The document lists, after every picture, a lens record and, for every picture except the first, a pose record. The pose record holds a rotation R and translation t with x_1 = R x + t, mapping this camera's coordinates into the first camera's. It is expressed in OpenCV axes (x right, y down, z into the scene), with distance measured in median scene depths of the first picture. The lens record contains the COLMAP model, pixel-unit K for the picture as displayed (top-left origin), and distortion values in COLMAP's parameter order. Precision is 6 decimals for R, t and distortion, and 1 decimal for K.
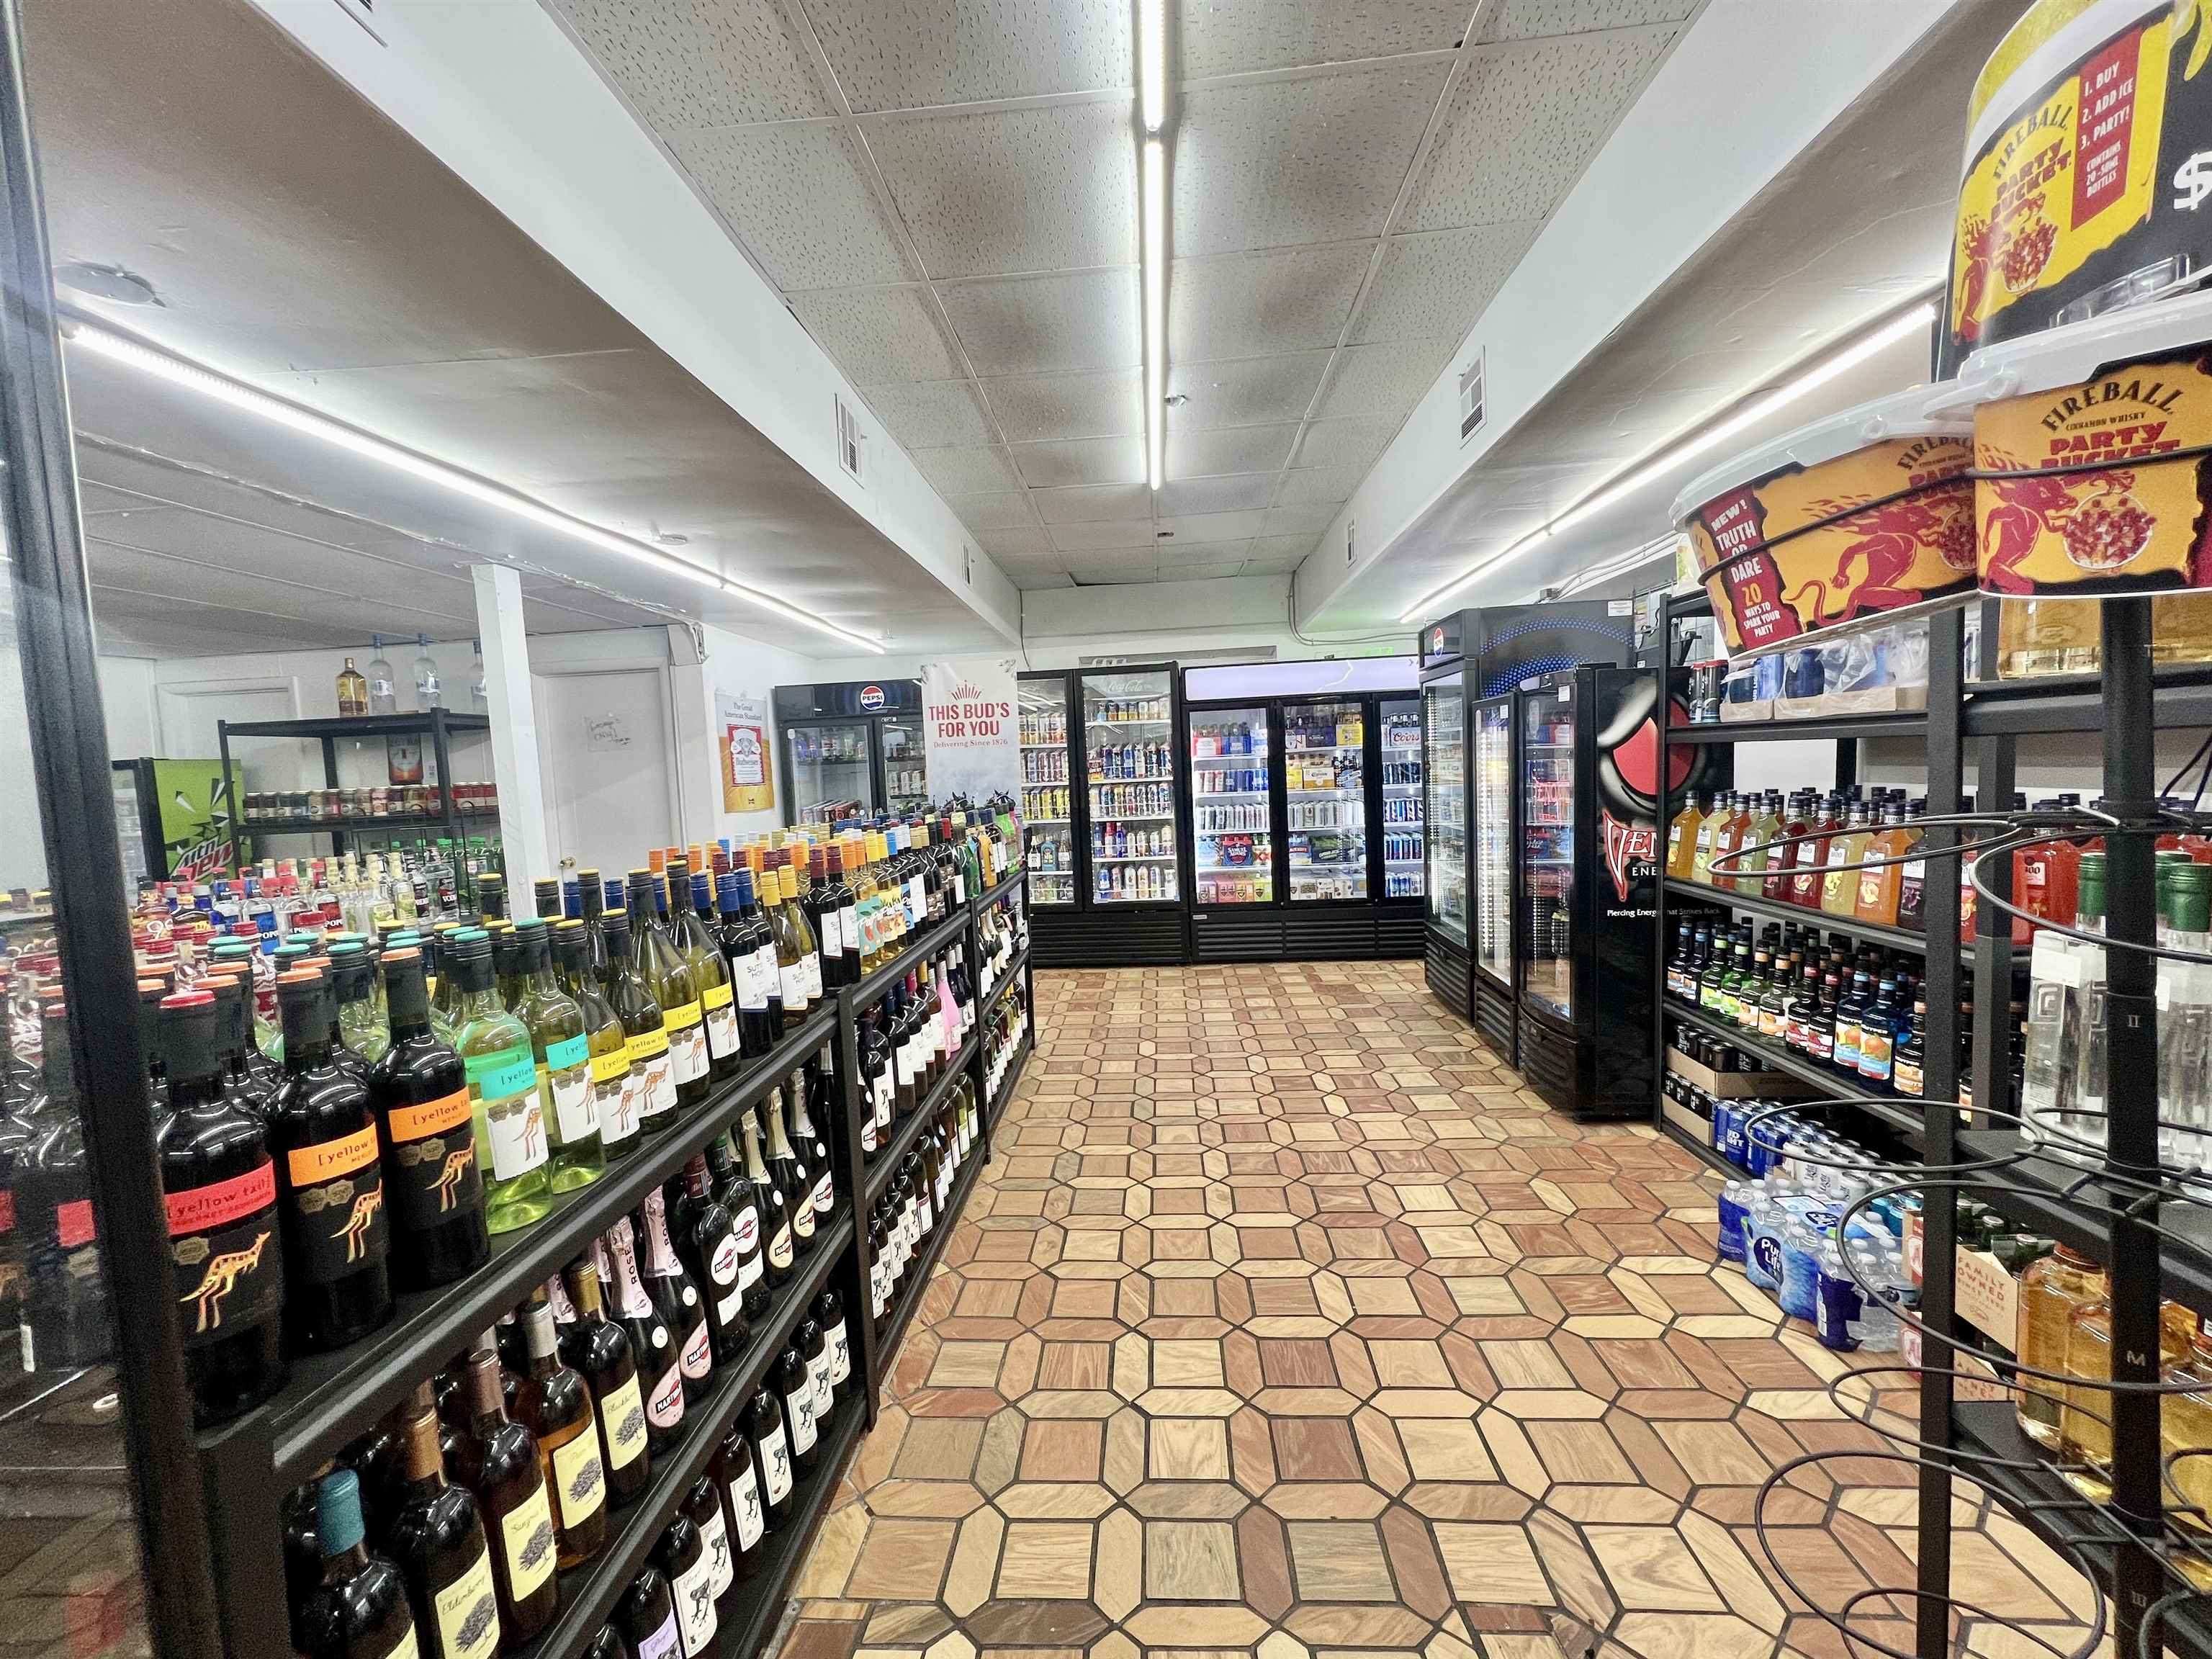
lens RADIAL K [[881.6, 0, 1101.5], [0, 881.6, 823.7], [0, 0, 1]] dist [-0.001108, -0.000154]
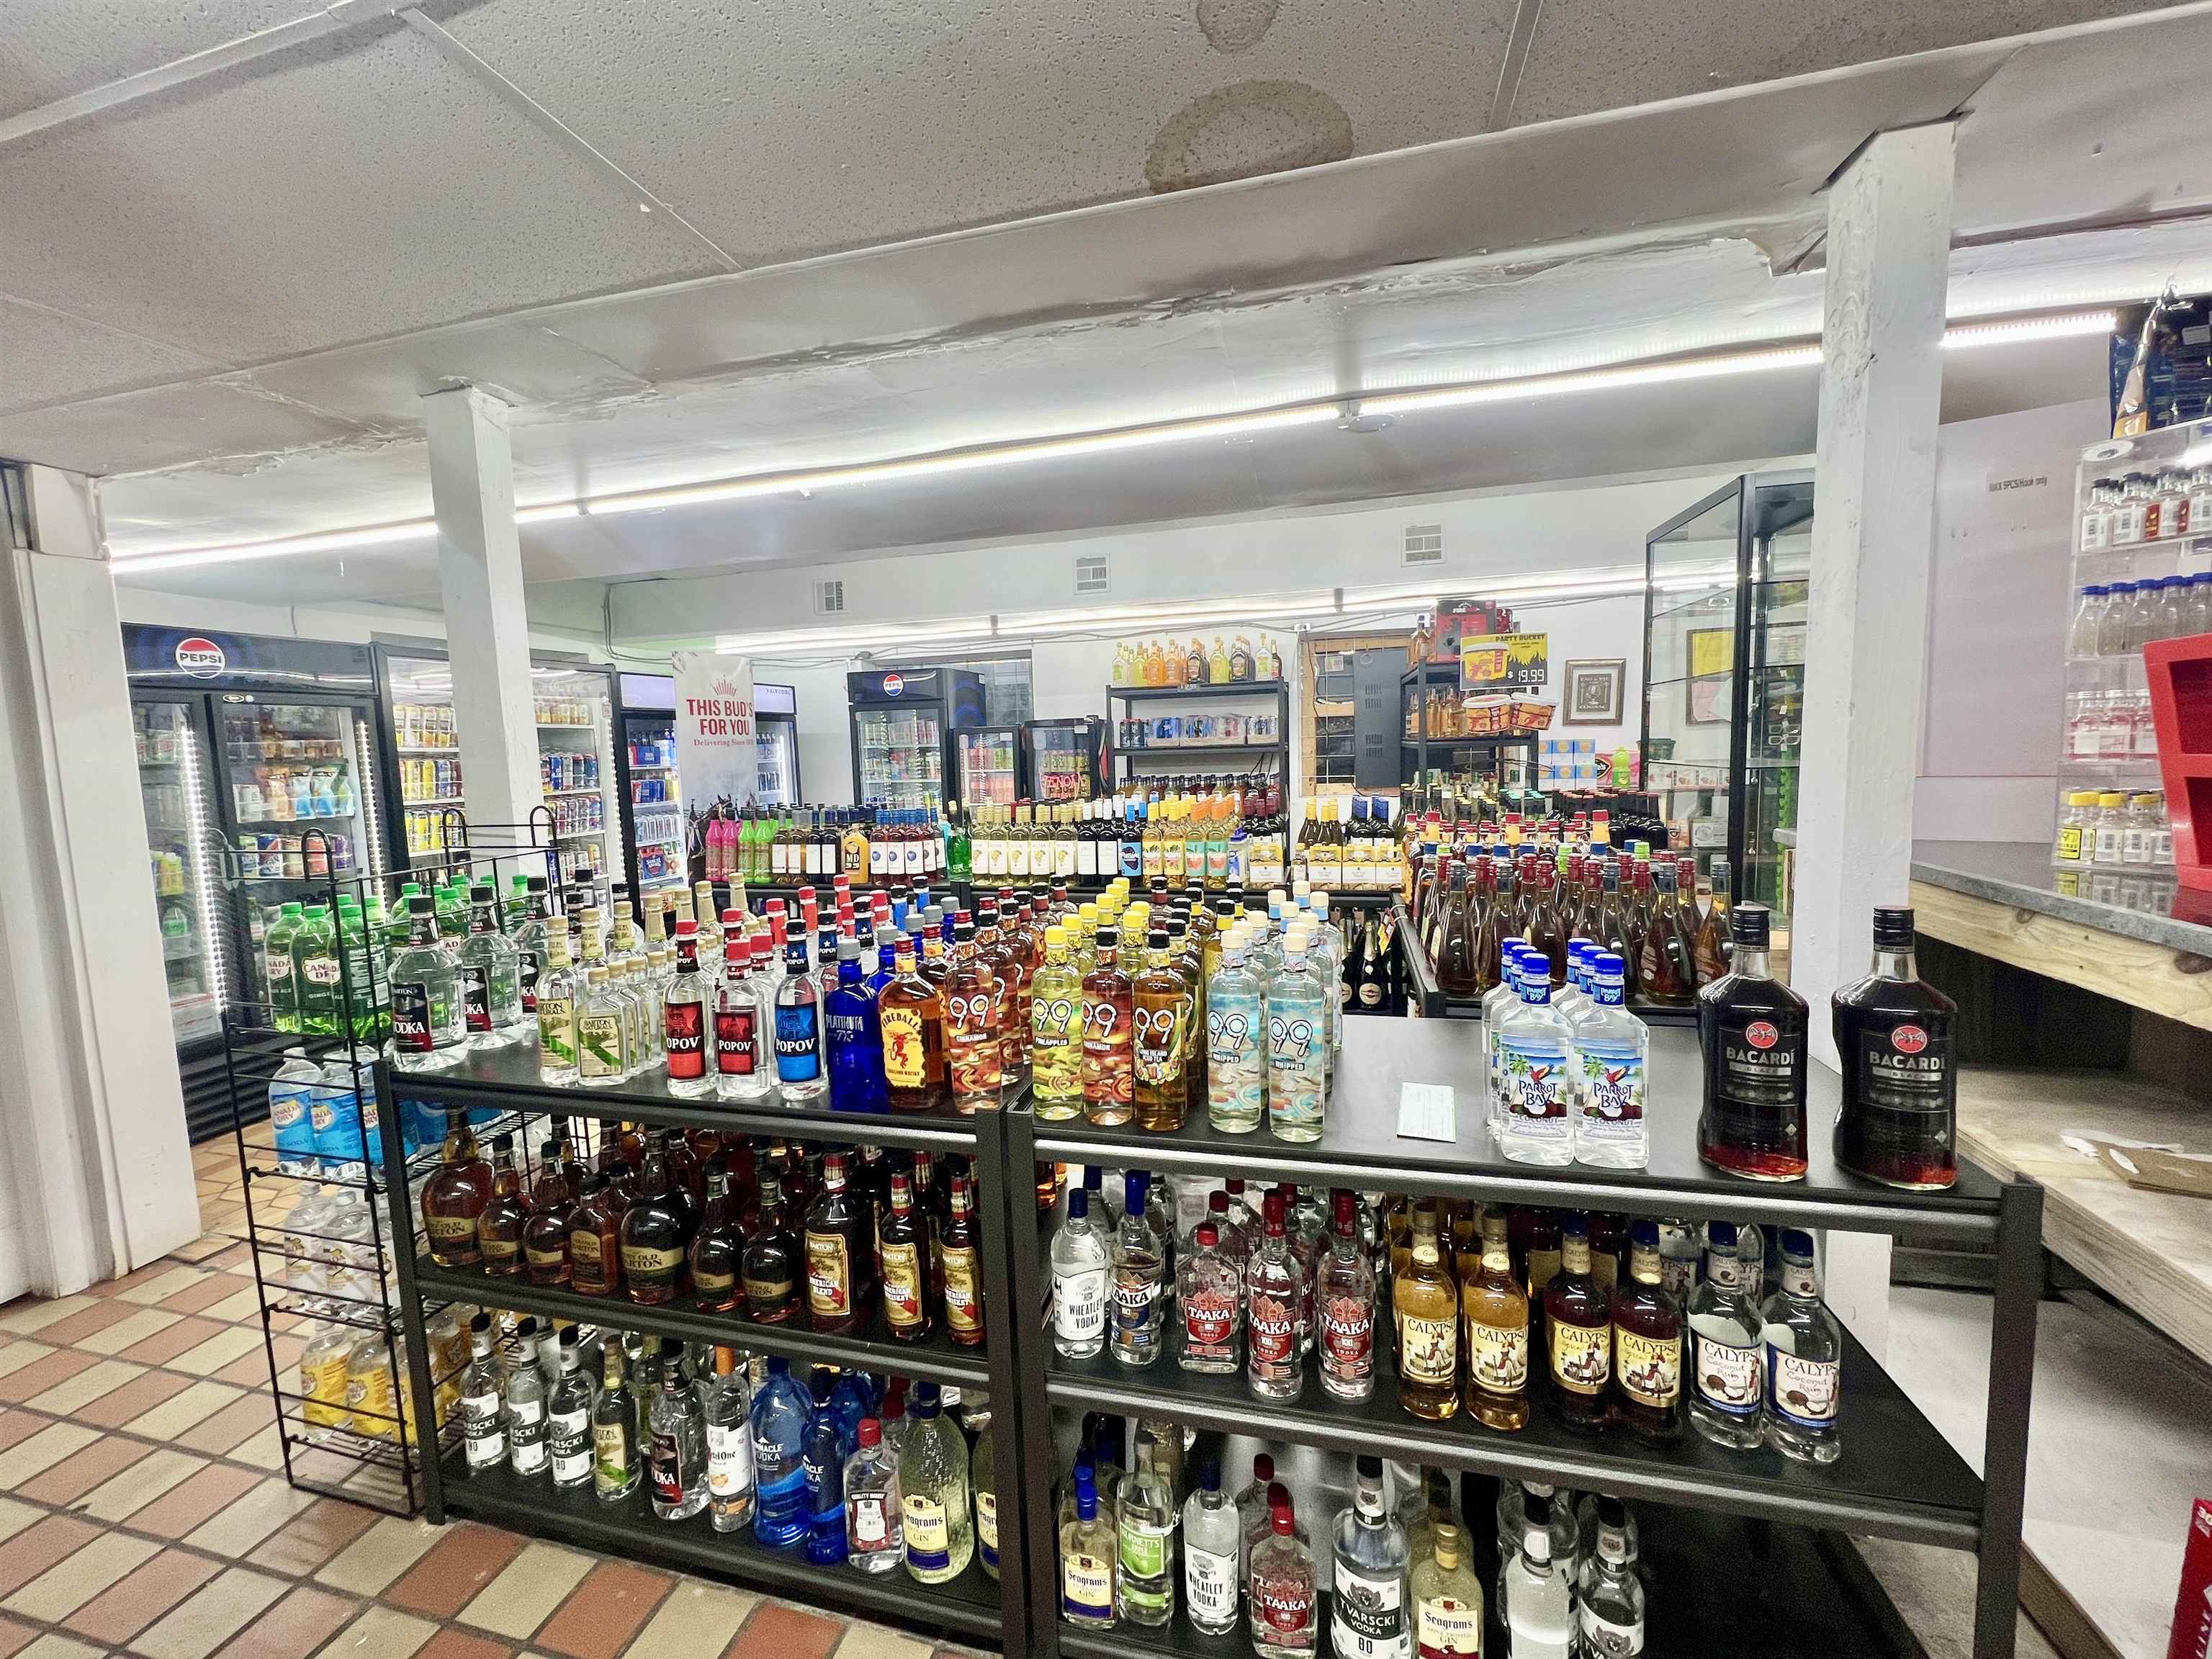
lens RADIAL K [[881.6, 0, 1101.5], [0, 881.6, 823.7], [0, 0, 1]] dist [-0.001108, -0.000154]
pose [[0.191659, -0.048270, 0.980274, -0.903477], [0.087604, 0.995645, 0.031899, 0.000283], [-0.977544, 0.079762, 0.195053, 0.391415]]
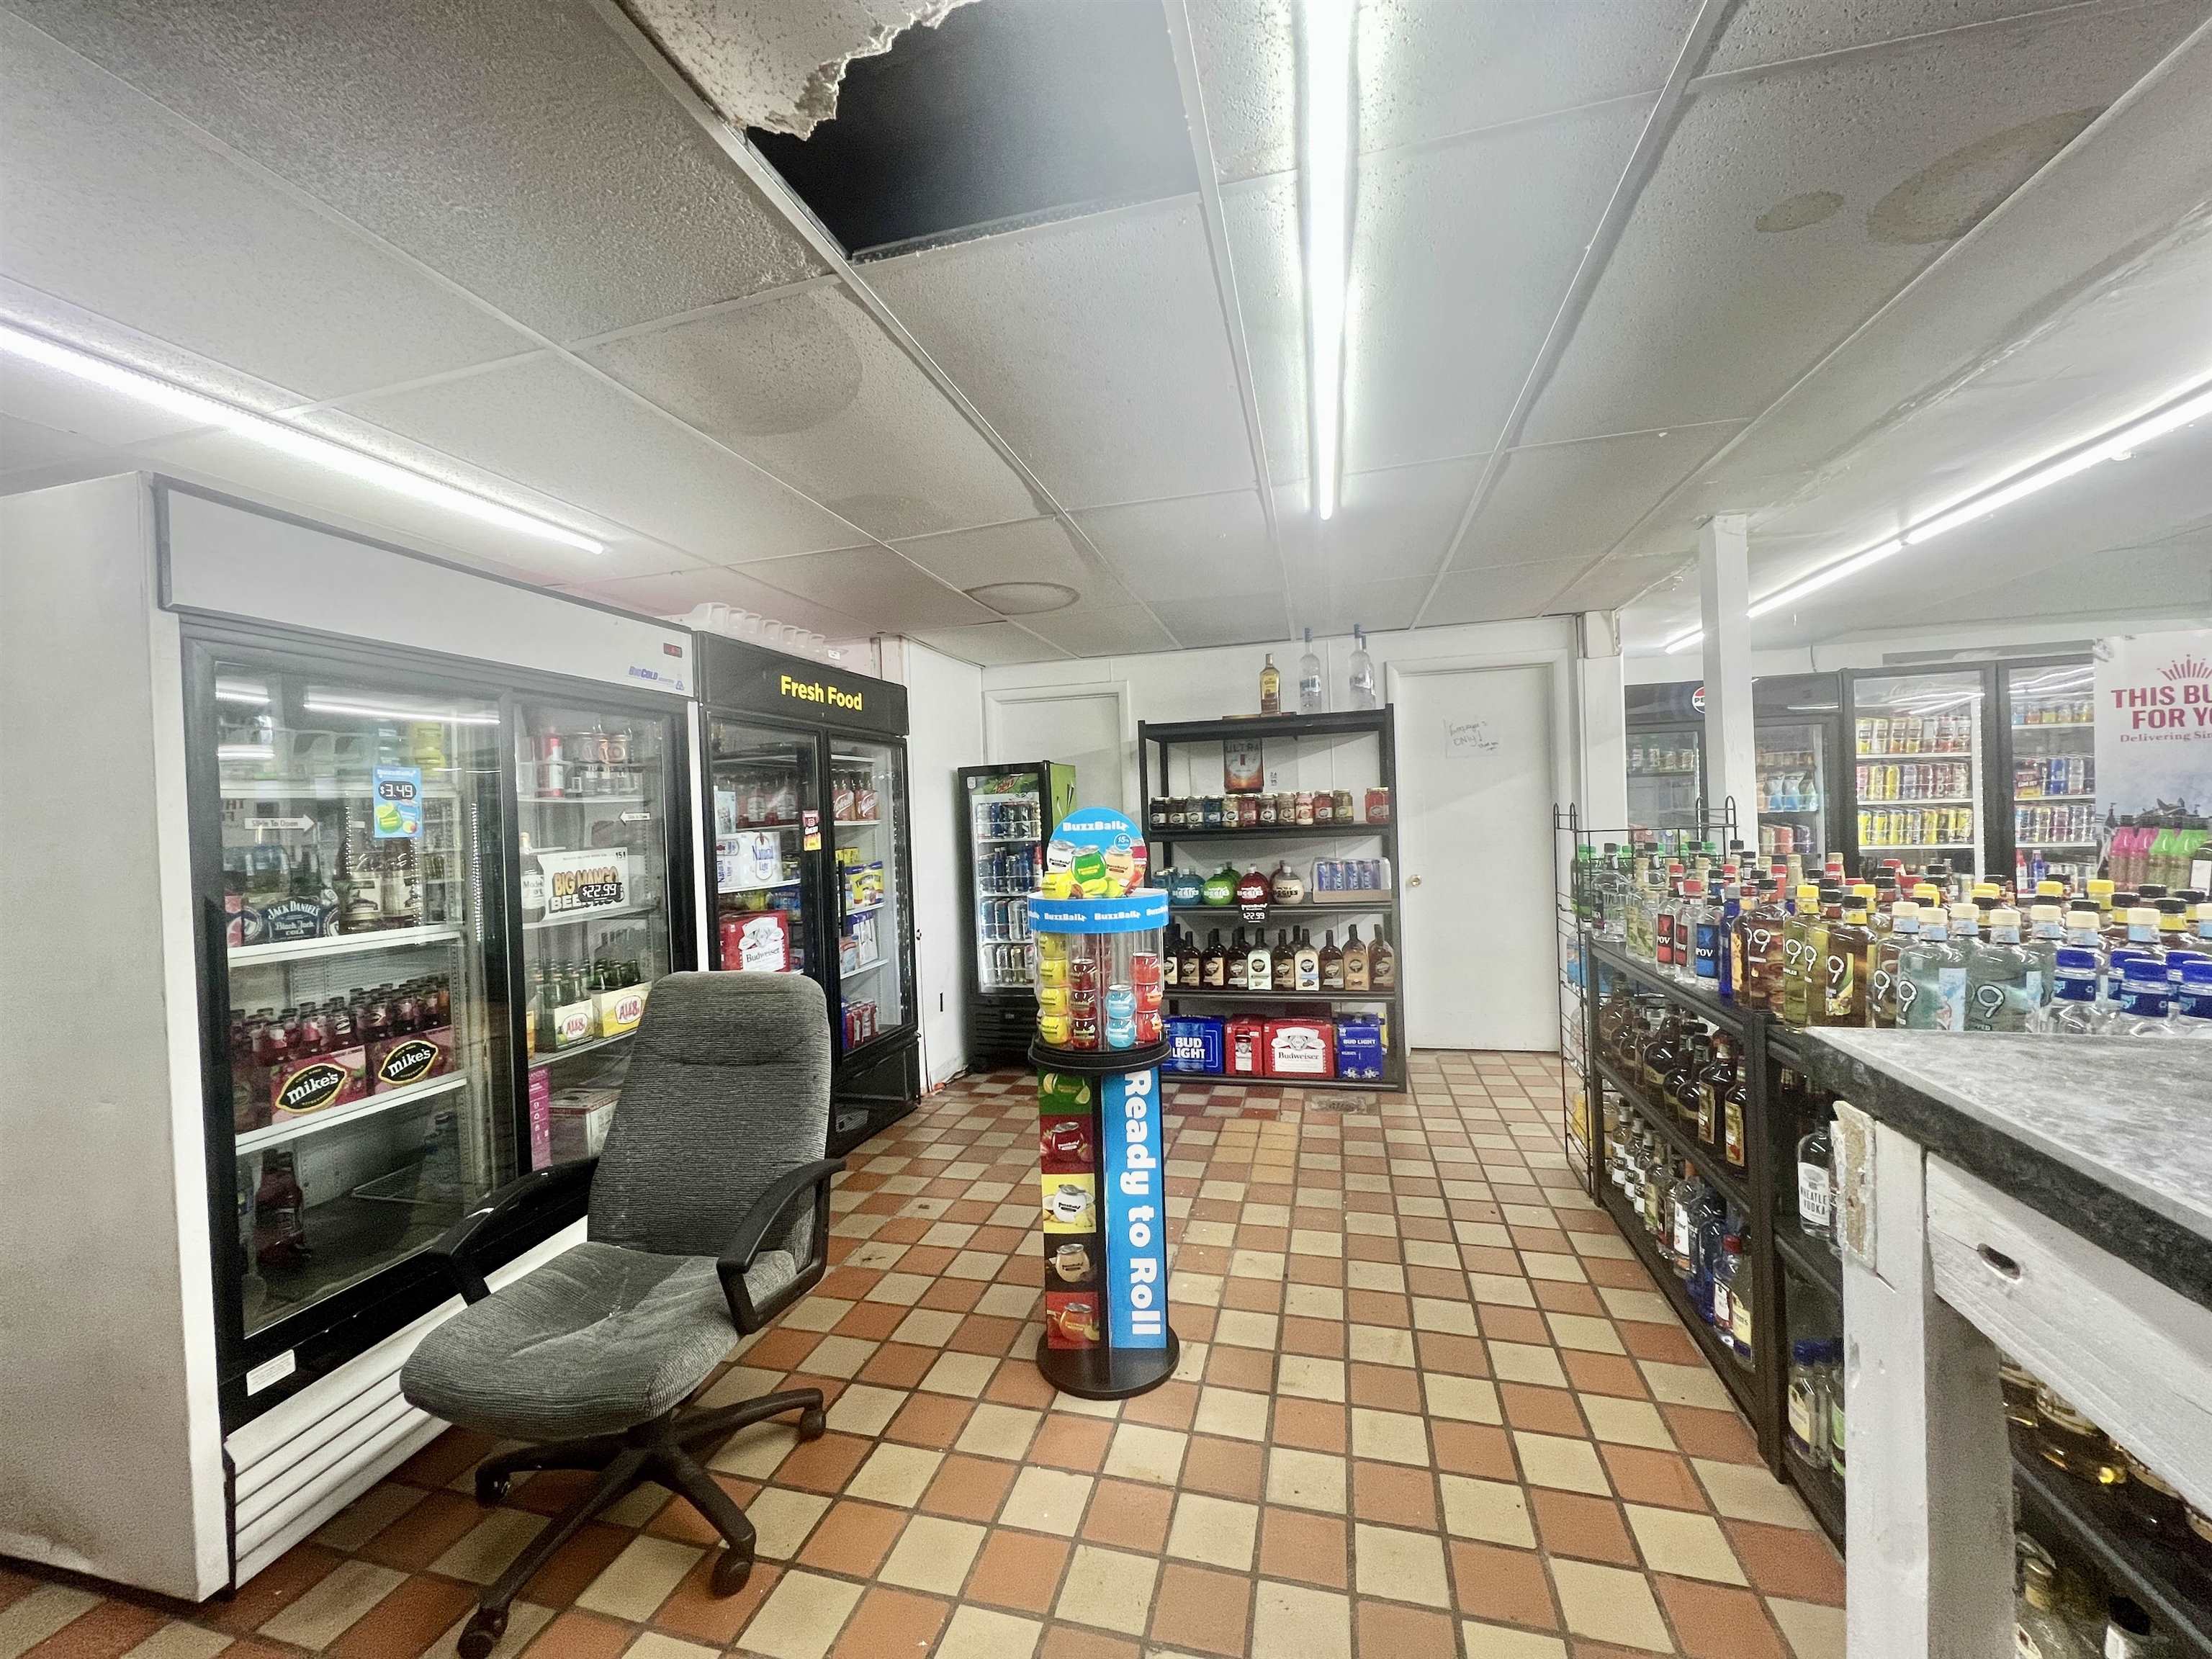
lens RADIAL K [[881.6, 0, 1101.5], [0, 881.6, 823.7], [0, 0, 1]] dist [-0.001108, -0.000154]
pose [[0.981565, 0.013263, -0.190668, -0.847259], [-0.021850, 0.998836, -0.043001, 0.035984], [0.189876, 0.046374, 0.980712, 0.058943]]
